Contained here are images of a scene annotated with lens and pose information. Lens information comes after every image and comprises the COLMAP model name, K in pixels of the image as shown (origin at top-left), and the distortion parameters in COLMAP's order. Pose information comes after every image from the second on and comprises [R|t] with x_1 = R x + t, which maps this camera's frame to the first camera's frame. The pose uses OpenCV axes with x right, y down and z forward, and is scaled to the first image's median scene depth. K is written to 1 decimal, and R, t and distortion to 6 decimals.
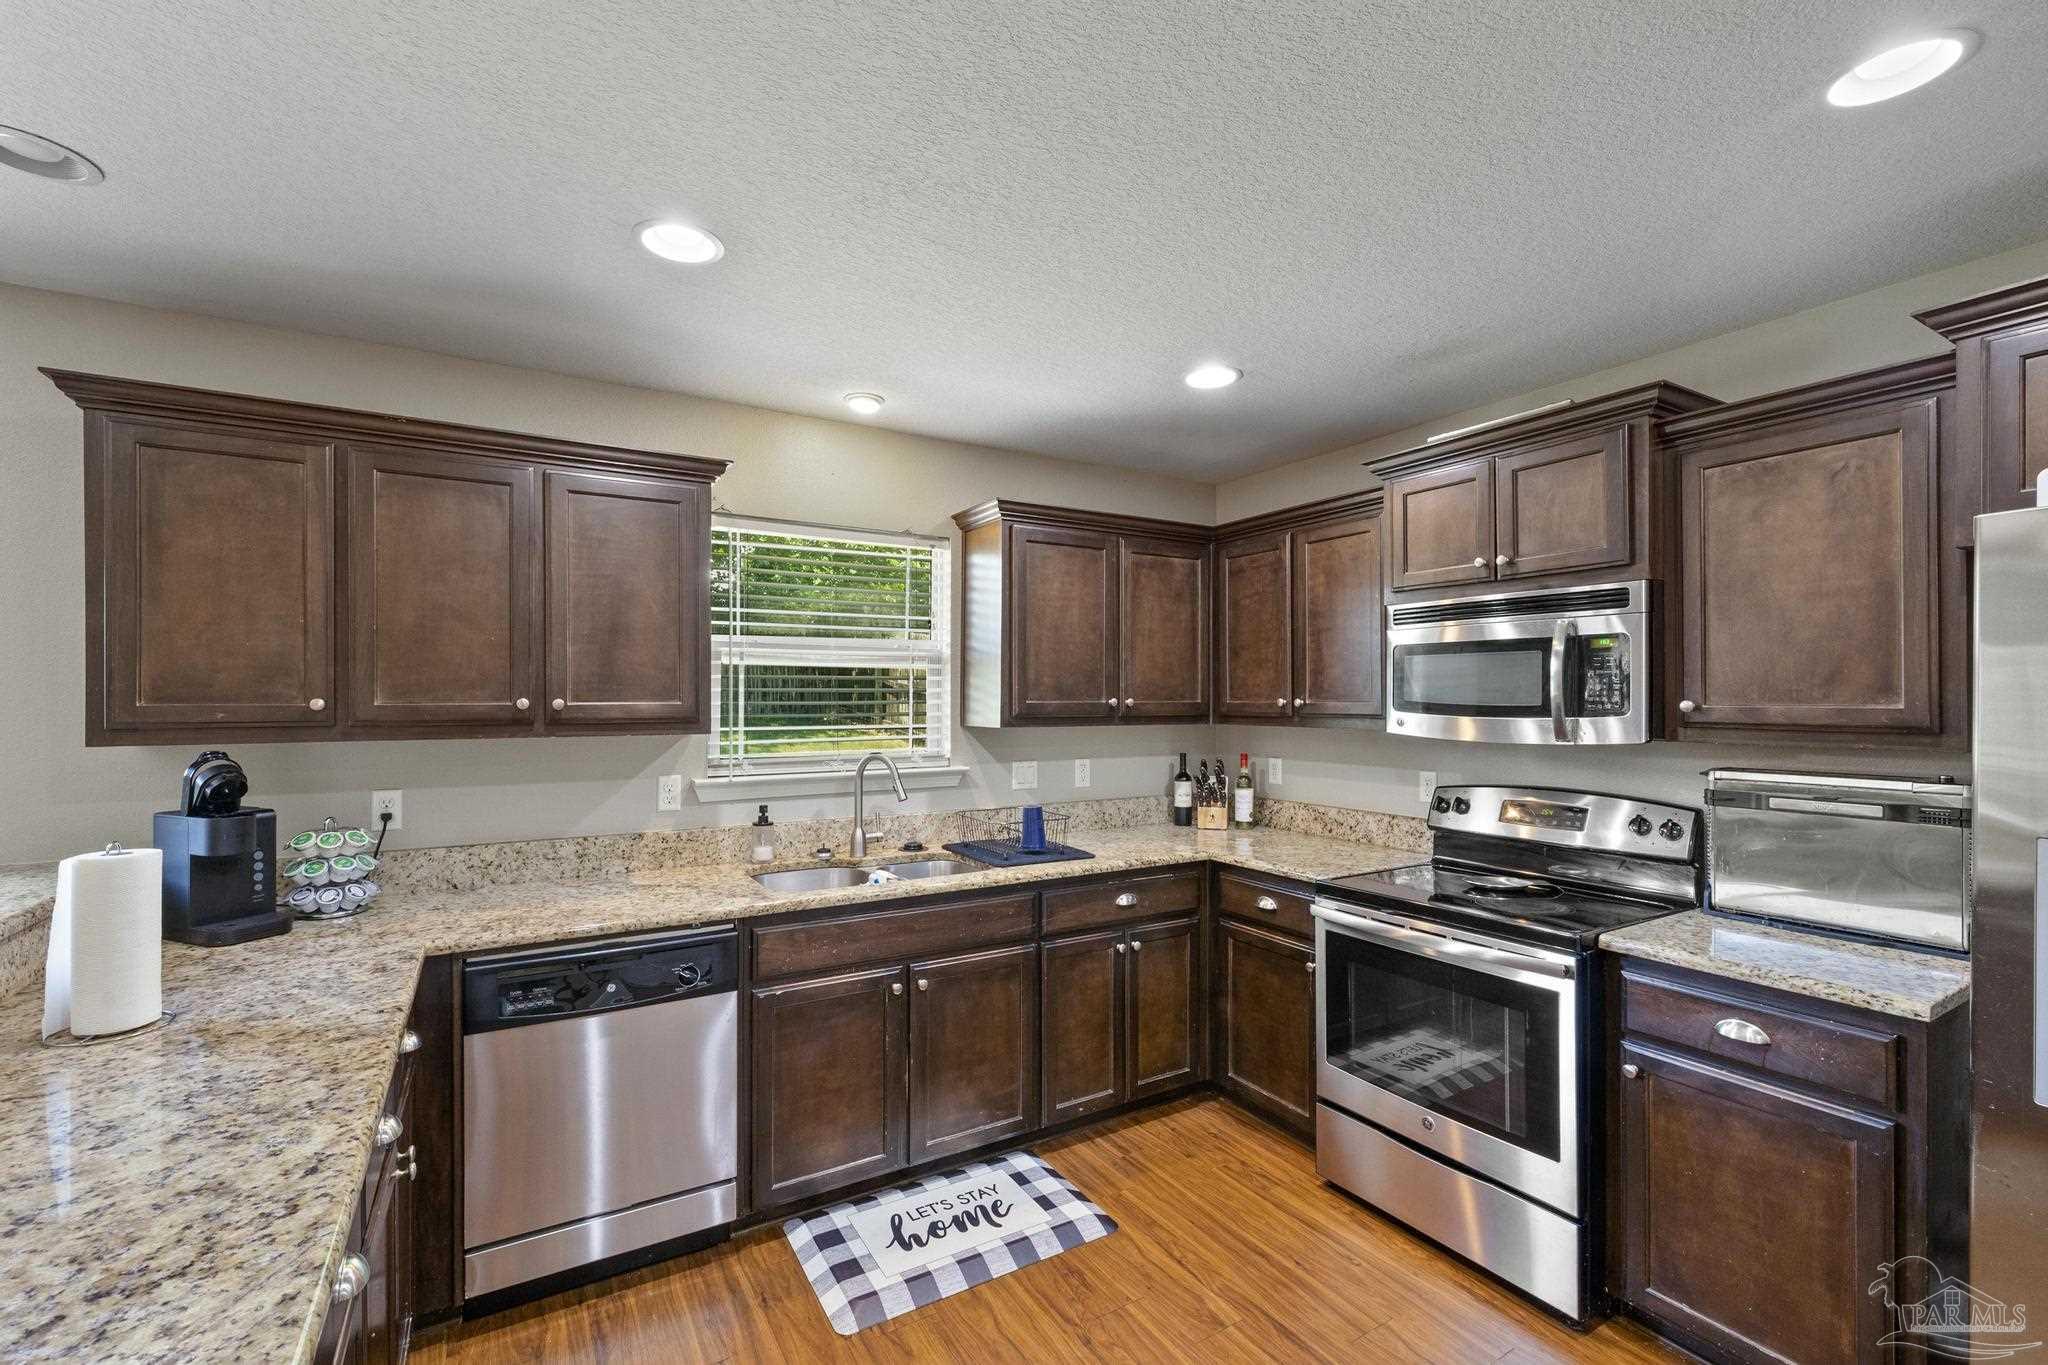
lens RADIAL K [[872.8, 0, 1030.5], [0, 872.8, 698.1], [0, 0, 1]] dist [0.000834, 0.000278]
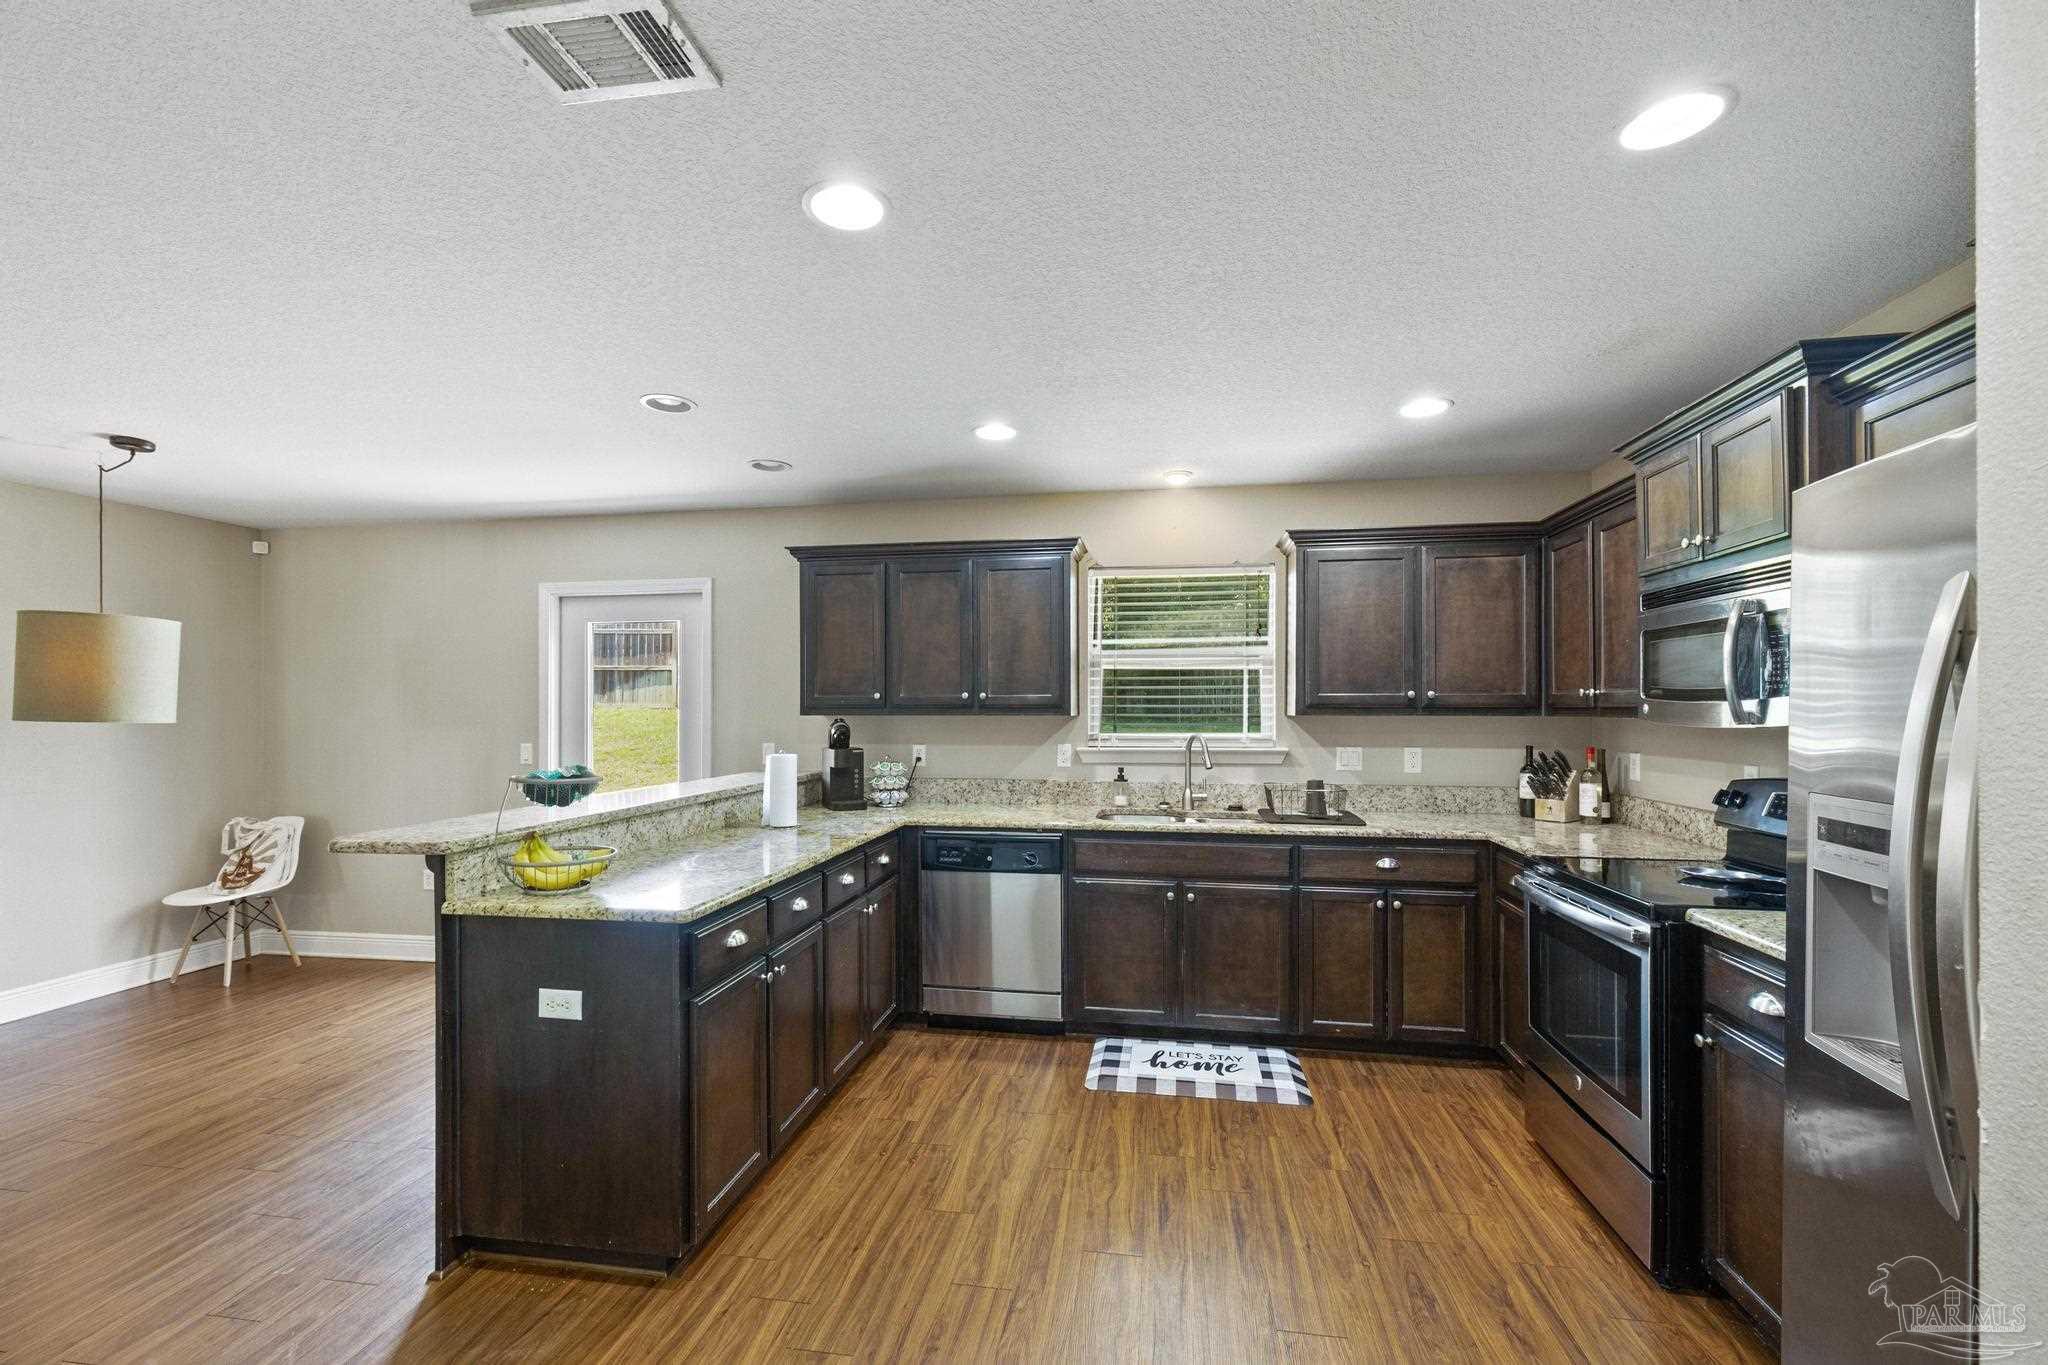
lens RADIAL K [[880.3, 0, 1025.1], [0, 880.3, 704.7], [0, 0, 1]] dist [-0.000520, -0.000129]
pose [[0.758390, -0.003596, -0.651791, 0.574917], [0.000972, 0.999990, -0.004386, 0.028045], [0.651800, 0.002693, 0.758386, -0.225620]]
